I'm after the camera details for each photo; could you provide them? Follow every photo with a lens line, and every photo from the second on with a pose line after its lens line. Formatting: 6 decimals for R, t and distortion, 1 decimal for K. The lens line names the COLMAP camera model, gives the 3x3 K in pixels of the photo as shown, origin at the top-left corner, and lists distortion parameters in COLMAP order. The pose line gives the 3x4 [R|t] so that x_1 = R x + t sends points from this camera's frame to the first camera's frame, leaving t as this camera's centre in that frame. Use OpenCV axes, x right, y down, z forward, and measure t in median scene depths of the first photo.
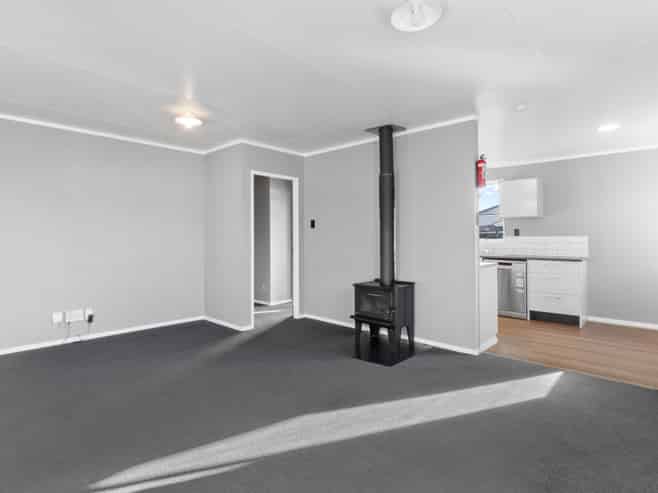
lens RADIAL K [[366.2, 0, 328.4], [0, 366.2, 249.1], [0, 0, 1]] dist [-0.000001, 0.000129]
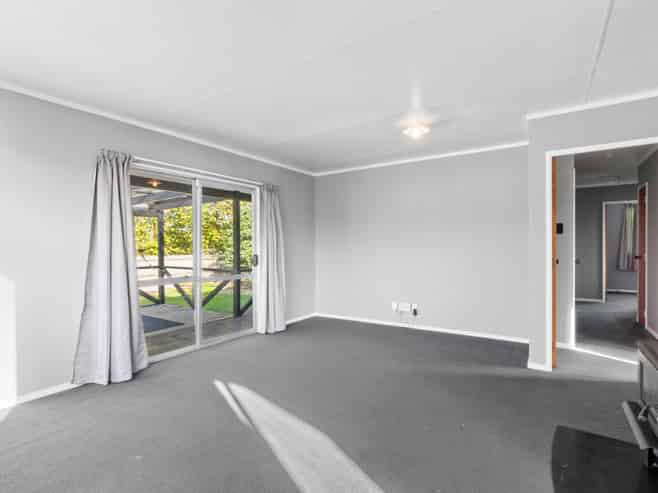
lens RADIAL K [[366.2, 0, 328.4], [0, 366.2, 249.1], [0, 0, 1]] dist [-0.000001, 0.000129]
pose [[0.137290, -0.003838, -0.990523, 0.553749], [-0.015854, 0.999856, -0.006072, -0.009969], [0.990404, 0.016538, 0.137210, 0.561348]]
